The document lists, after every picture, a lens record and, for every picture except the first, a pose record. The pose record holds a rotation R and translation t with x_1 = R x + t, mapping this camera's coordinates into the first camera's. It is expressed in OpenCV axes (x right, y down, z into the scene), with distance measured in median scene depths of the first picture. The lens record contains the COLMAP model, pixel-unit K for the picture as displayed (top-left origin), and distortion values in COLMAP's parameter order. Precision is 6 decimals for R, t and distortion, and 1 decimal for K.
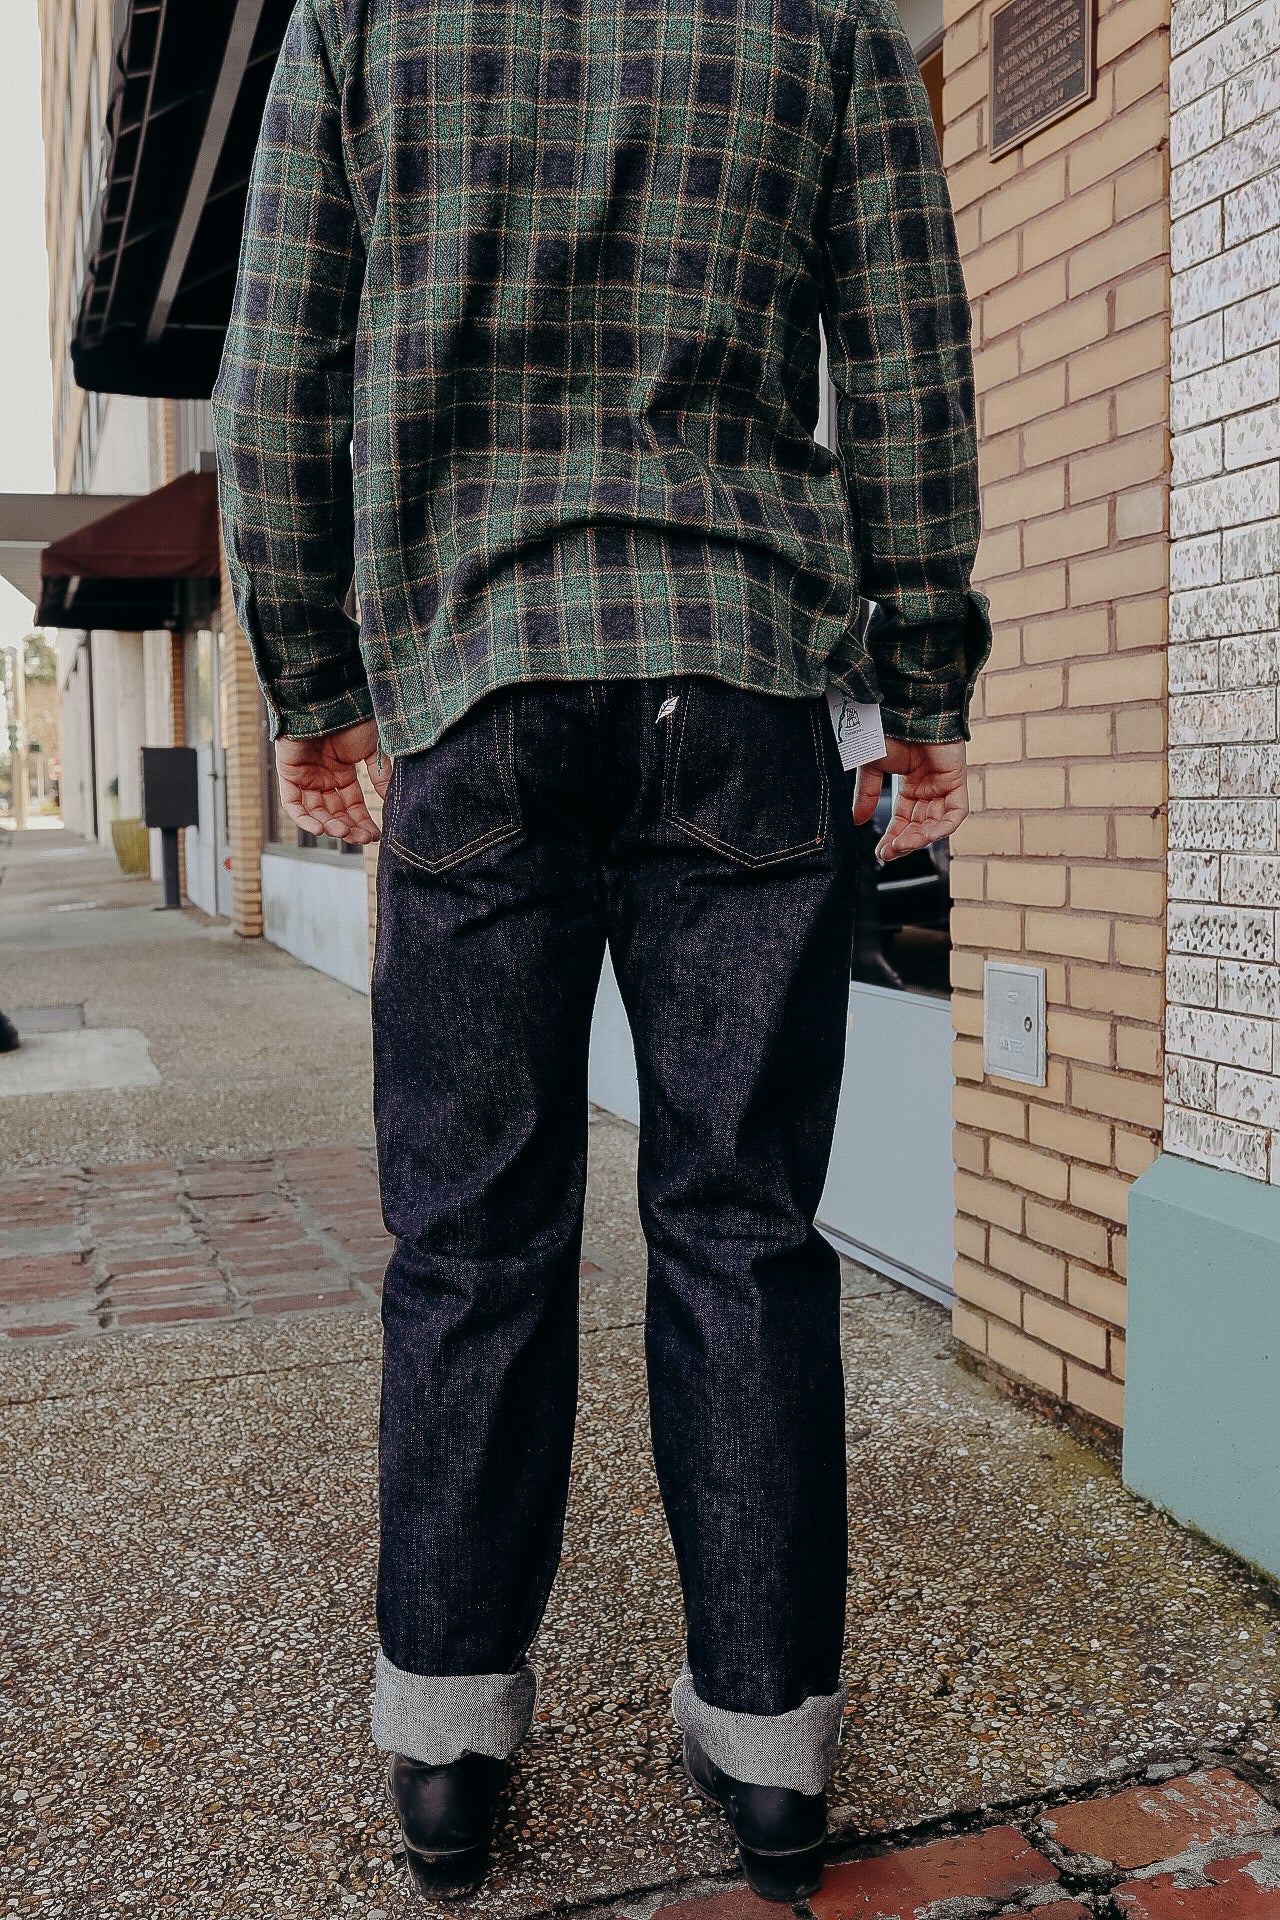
lens RADIAL K [[1835.3, 0, 642.8], [0, 1835.3, 972.9], [0, 0, 1]] dist [-0.060488, 0.075126]
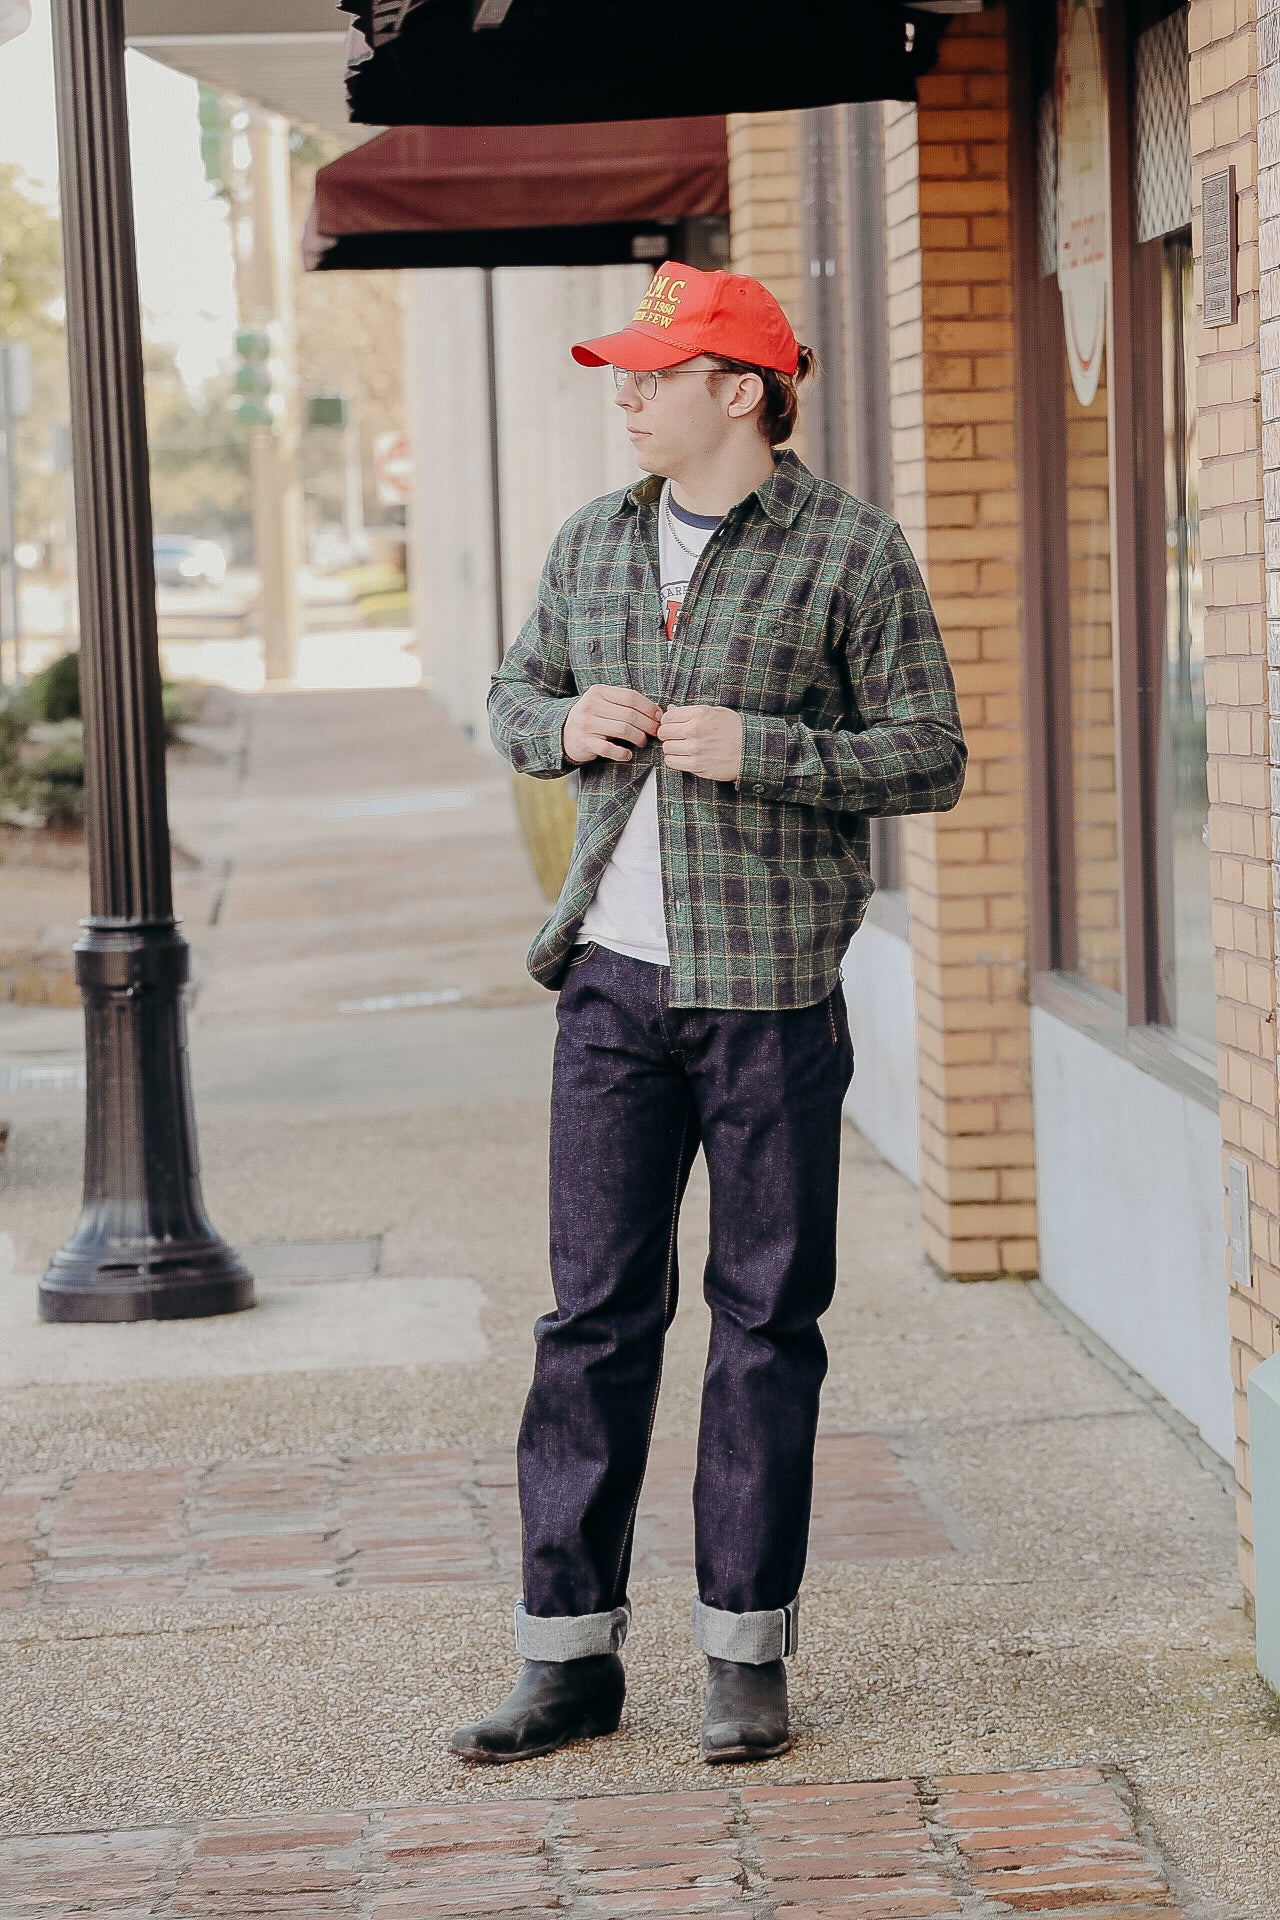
lens RADIAL K [[7646.8, 0, 640.0], [0, 7646.8, 960.0], [0, 0, 1]] dist [0.884718, 1.588458]
pose [[0.960493, -0.001014, -0.278303, 1.094205], [-0.007485, 0.999537, -0.029475, 0.011766], [0.278204, 0.030394, 0.960041, -3.153500]]
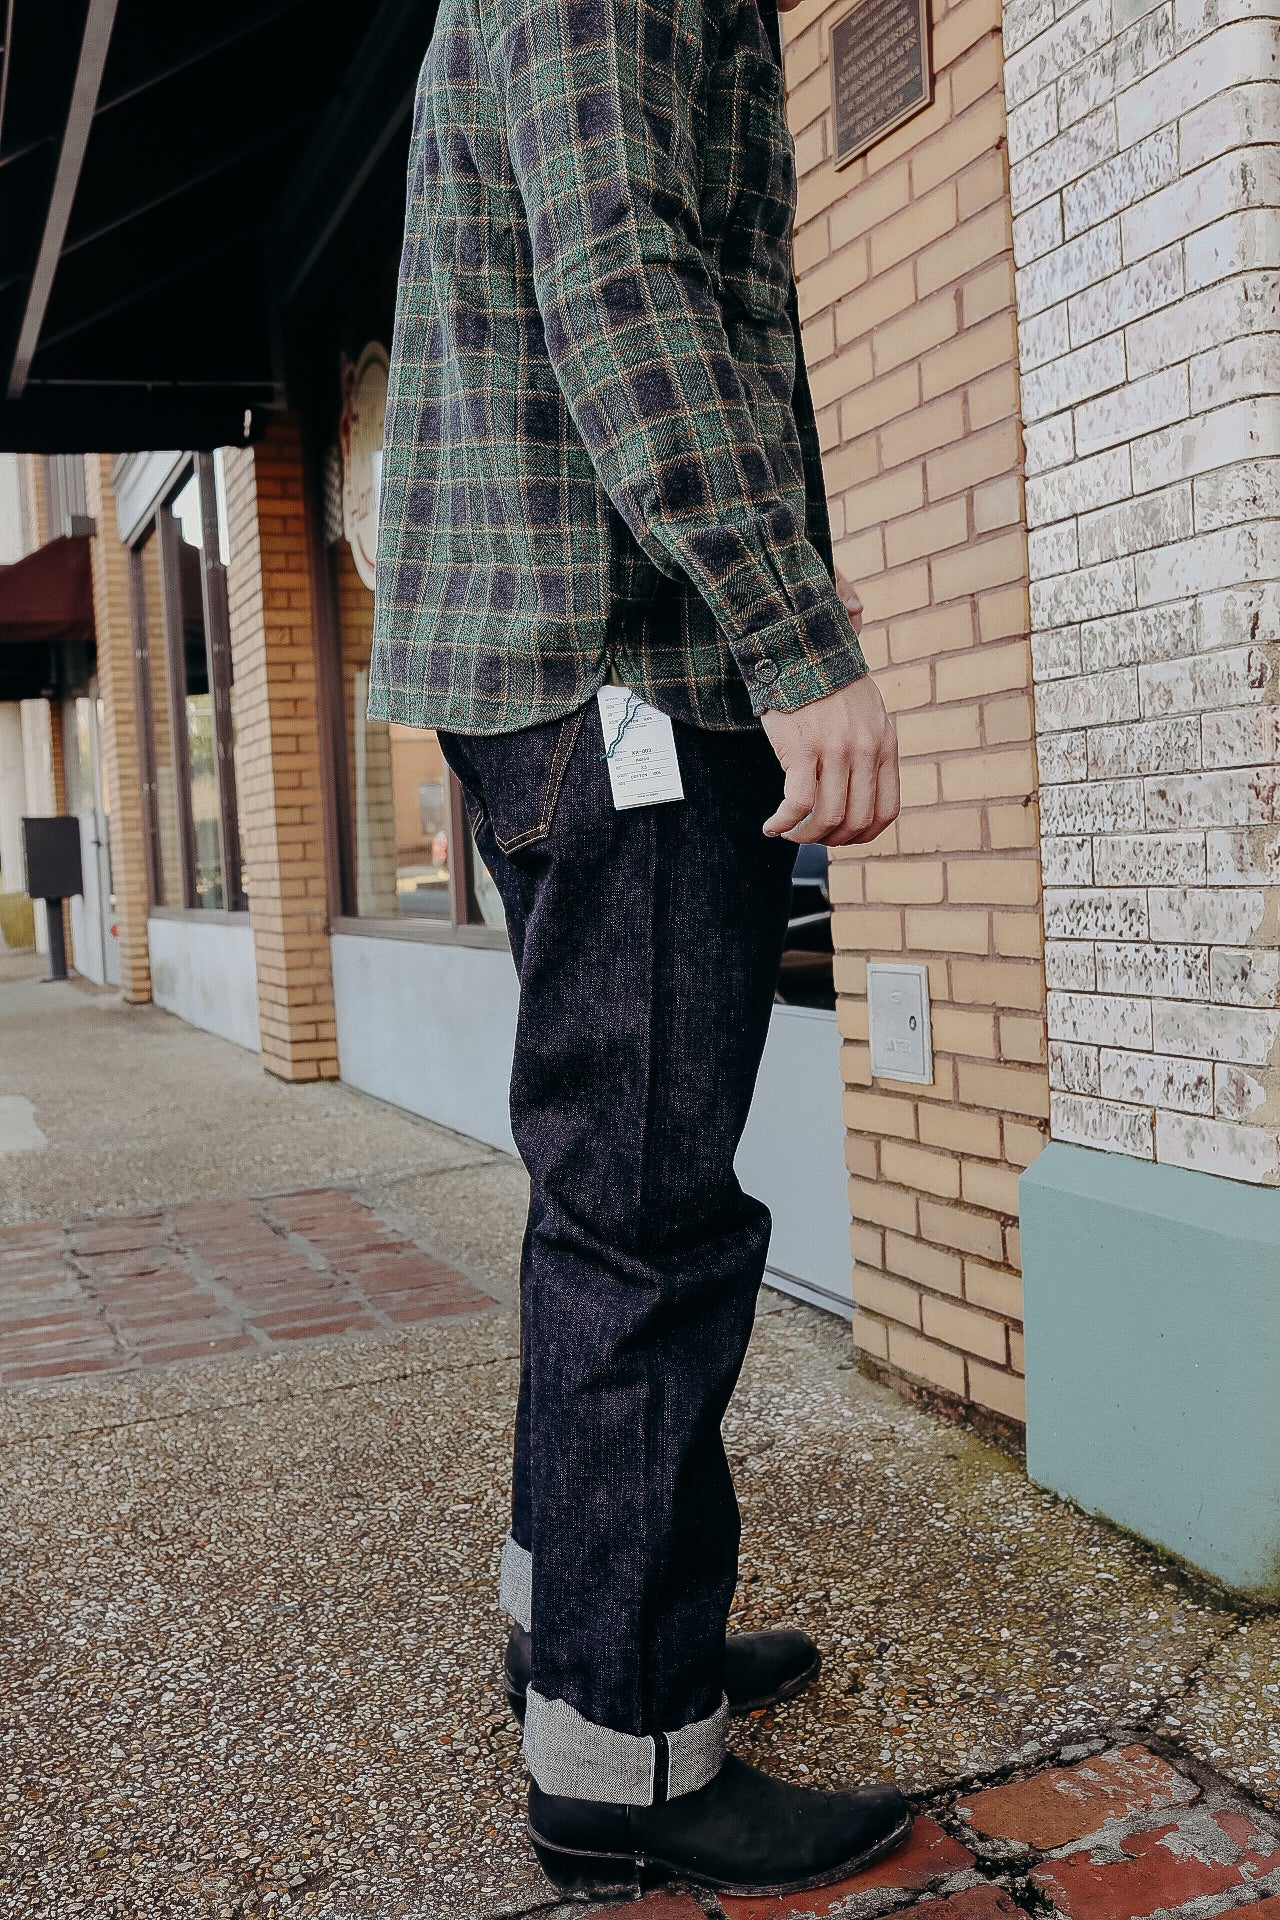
lens RADIAL K [[1835.3, 0, 642.8], [0, 1835.3, 972.9], [0, 0, 1]] dist [-0.060488, 0.075126]
pose [[0.997615, -0.041229, 0.055352, 0.010263], [0.042970, 0.998606, -0.030653, 0.026498], [-0.054012, 0.032959, 0.997996, 0.011448]]
